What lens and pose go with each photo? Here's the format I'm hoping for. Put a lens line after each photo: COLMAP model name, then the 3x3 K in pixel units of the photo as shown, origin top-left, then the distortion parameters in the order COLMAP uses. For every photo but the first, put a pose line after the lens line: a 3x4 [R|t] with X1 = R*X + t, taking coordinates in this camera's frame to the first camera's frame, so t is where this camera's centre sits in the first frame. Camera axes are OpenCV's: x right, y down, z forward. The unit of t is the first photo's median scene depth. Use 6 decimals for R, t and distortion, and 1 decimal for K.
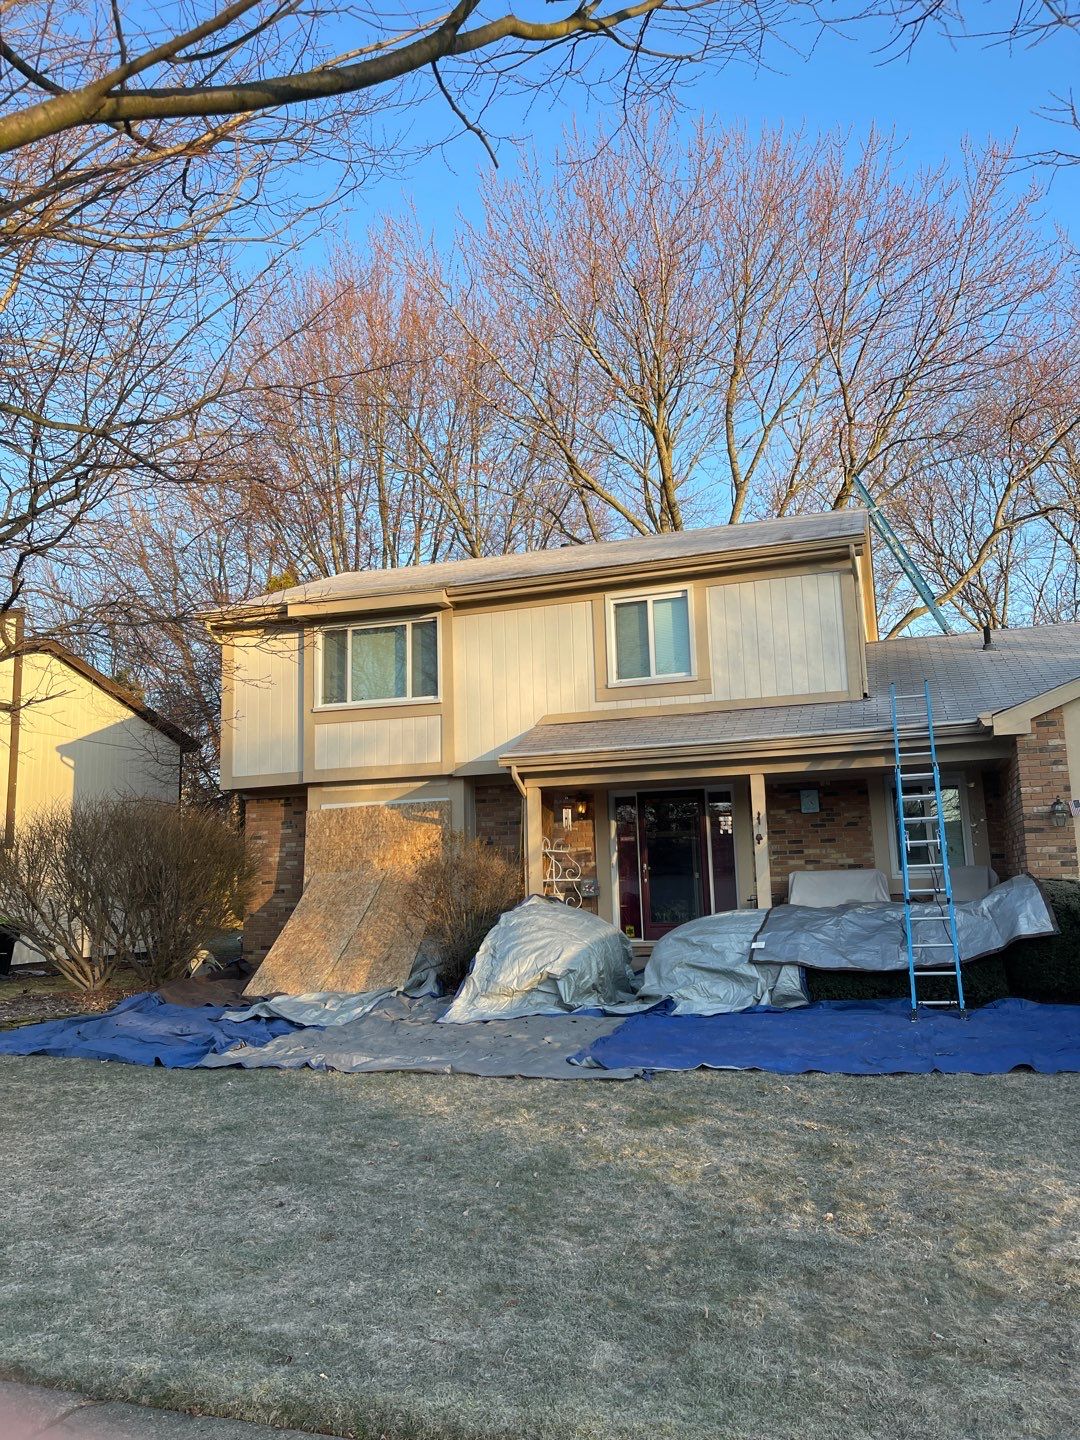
lens RADIAL K [[1084.0, 0, 536.7], [0, 1084.0, 720.3], [0, 0, 1]] dist [0.049025, -0.043763]
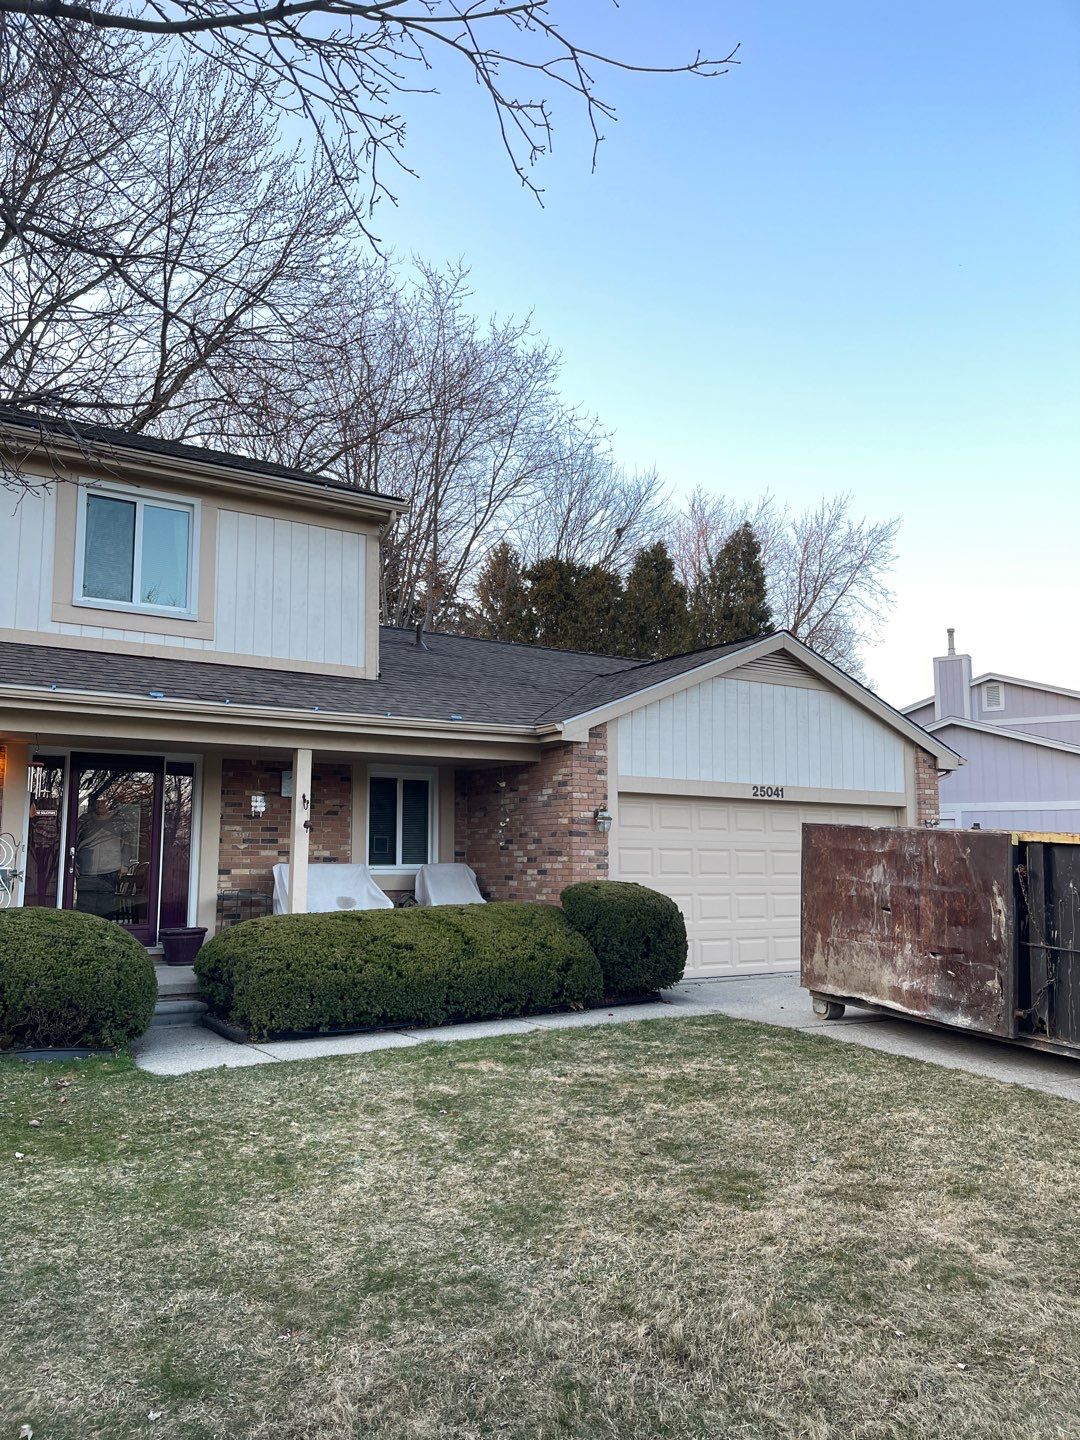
lens RADIAL K [[1084.0, 0, 545.1], [0, 1084.0, 724.2], [0, 0, 1]] dist [0.049025, -0.043763]
pose [[0.623433, 0.127499, 0.771411, -0.300686], [-0.142319, 0.988638, -0.048385, 0.040320], [-0.768815, -0.079622, 0.634495, 0.293380]]
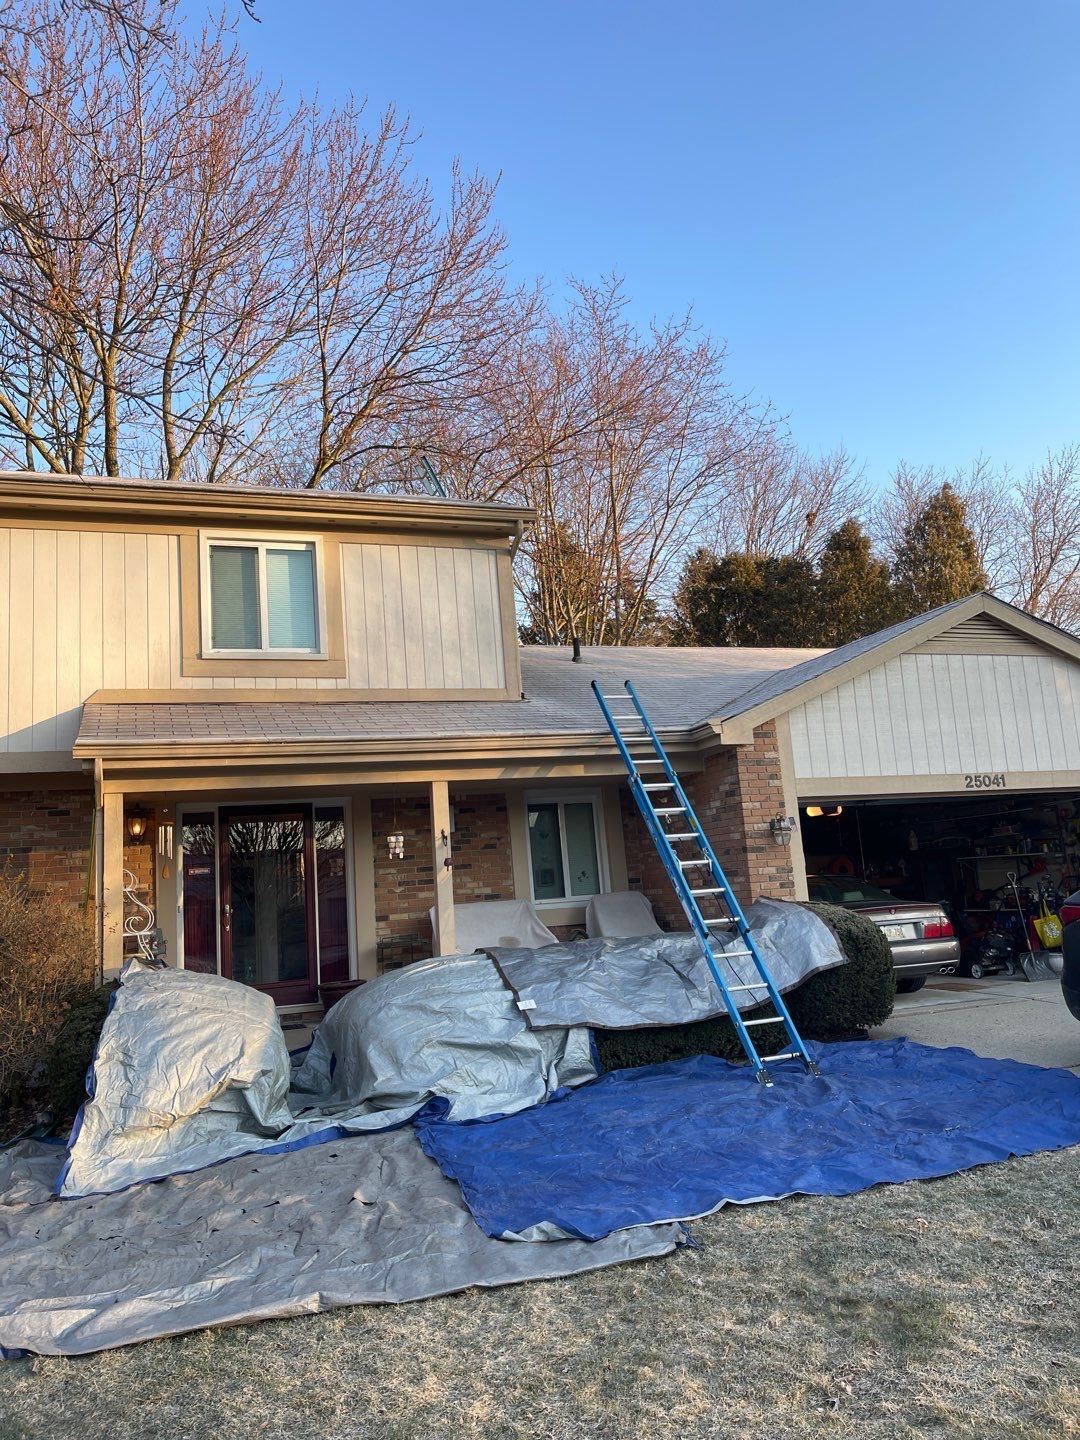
lens RADIAL K [[1084.0, 0, 532.4], [0, 1084.0, 698.4], [0, 0, 1]] dist [0.049025, -0.043763]
pose [[0.789145, 0.081771, 0.608740, -0.204377], [-0.049575, 0.996344, -0.069570, 0.036737], [-0.612204, 0.024722, 0.790314, 0.305608]]
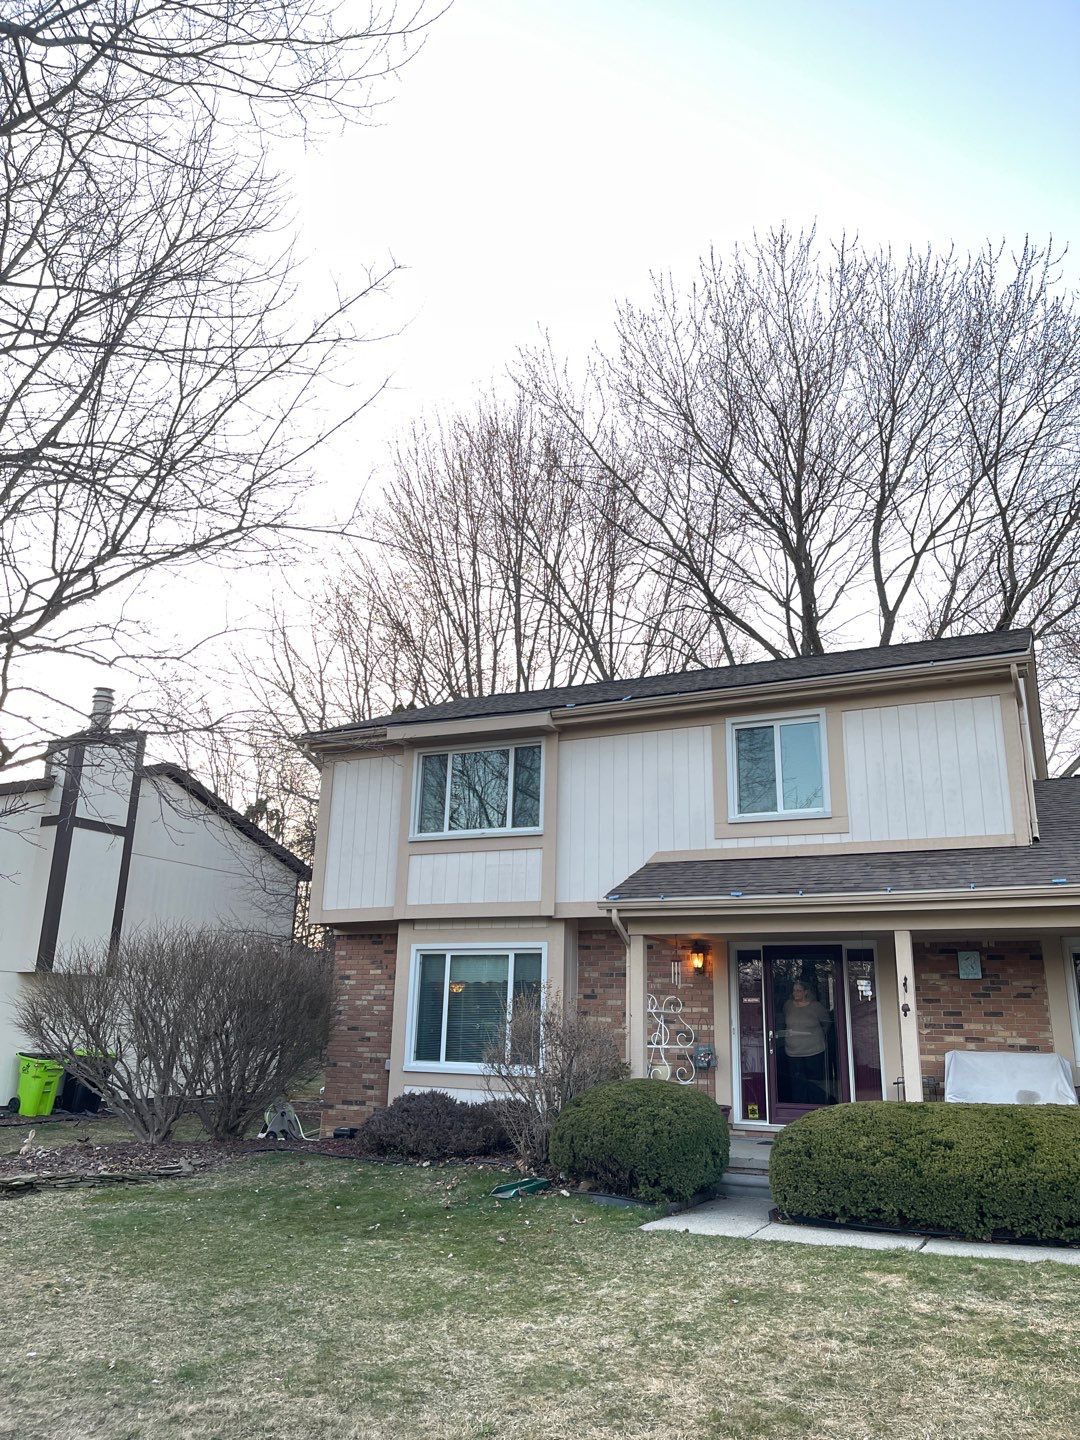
lens RADIAL K [[1084.0, 0, 545.6], [0, 1084.0, 720.2], [0, 0, 1]] dist [0.049025, -0.043763]
pose [[0.991601, 0.013950, -0.128577, 0.031747], [-0.030079, 0.991780, -0.124368, 0.001378], [0.125785, 0.127191, 0.983870, 0.102320]]
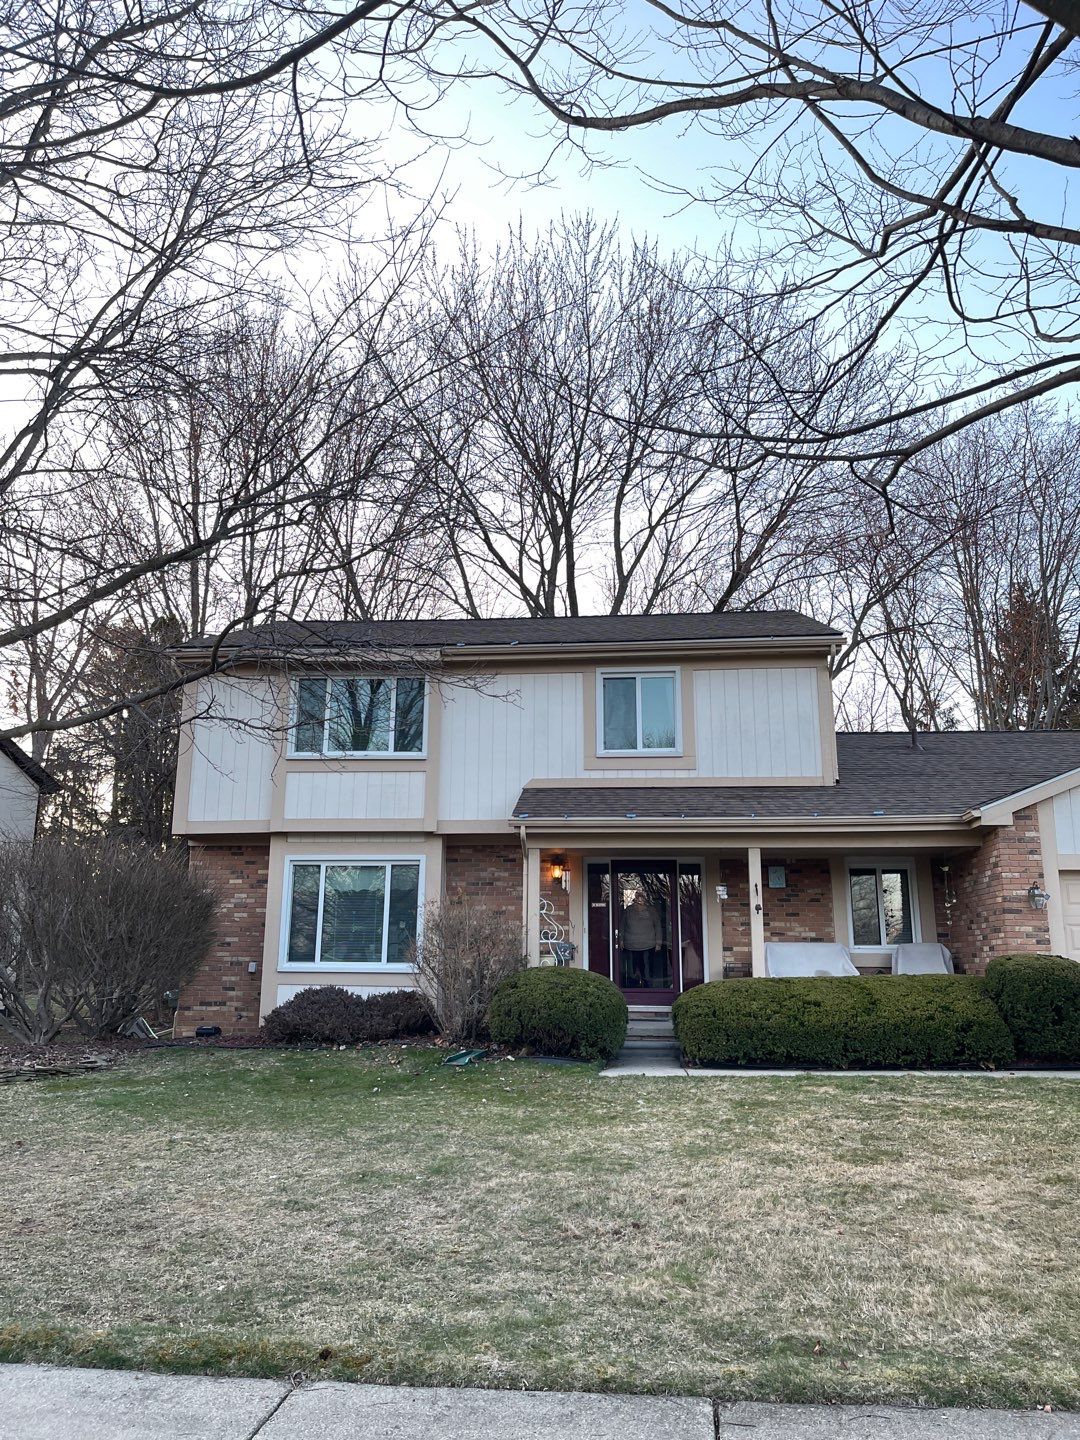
lens RADIAL K [[1084.0, 0, 537.8], [0, 1084.0, 725.0], [0, 0, 1]] dist [0.049025, -0.043763]
pose [[0.973173, 0.082445, 0.214795, -0.221207], [-0.068066, 0.994969, -0.073515, 0.020133], [-0.219775, 0.056922, 0.973888, -0.002106]]
